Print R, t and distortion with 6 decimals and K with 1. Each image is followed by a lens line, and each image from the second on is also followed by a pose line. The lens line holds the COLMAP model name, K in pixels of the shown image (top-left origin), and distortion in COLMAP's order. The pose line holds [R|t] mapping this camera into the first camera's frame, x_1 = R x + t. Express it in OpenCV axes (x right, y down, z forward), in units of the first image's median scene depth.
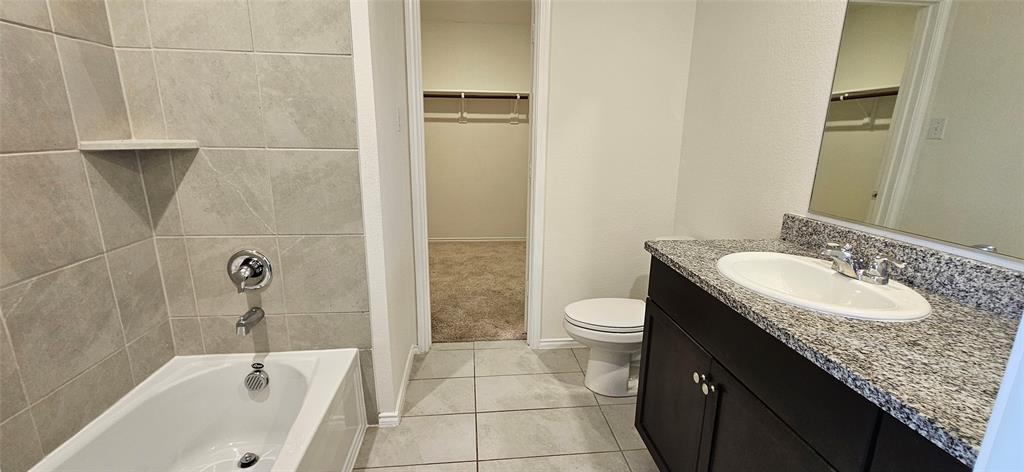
lens RADIAL K [[421.3, 0, 512.0], [0, 421.3, 236.0], [0, 0, 1]] dist [-0.007796, 0.000096]
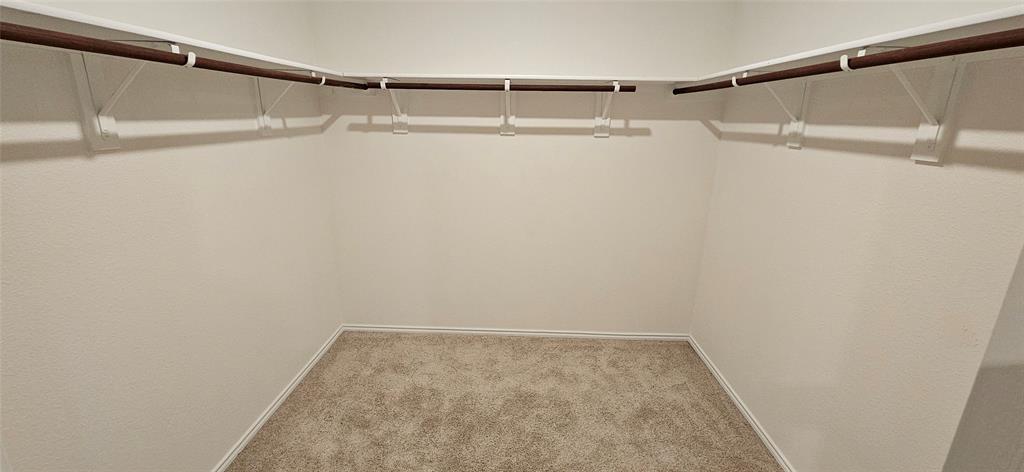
lens RADIAL K [[421.3, 0, 512.0], [0, 421.3, 236.0], [0, 0, 1]] dist [-0.007796, 0.000096]
pose [[0.991017, 0.040137, -0.127573, -0.036962], [-0.035950, 0.998742, 0.034957, -0.164085], [0.128816, -0.030057, 0.991213, 0.473671]]
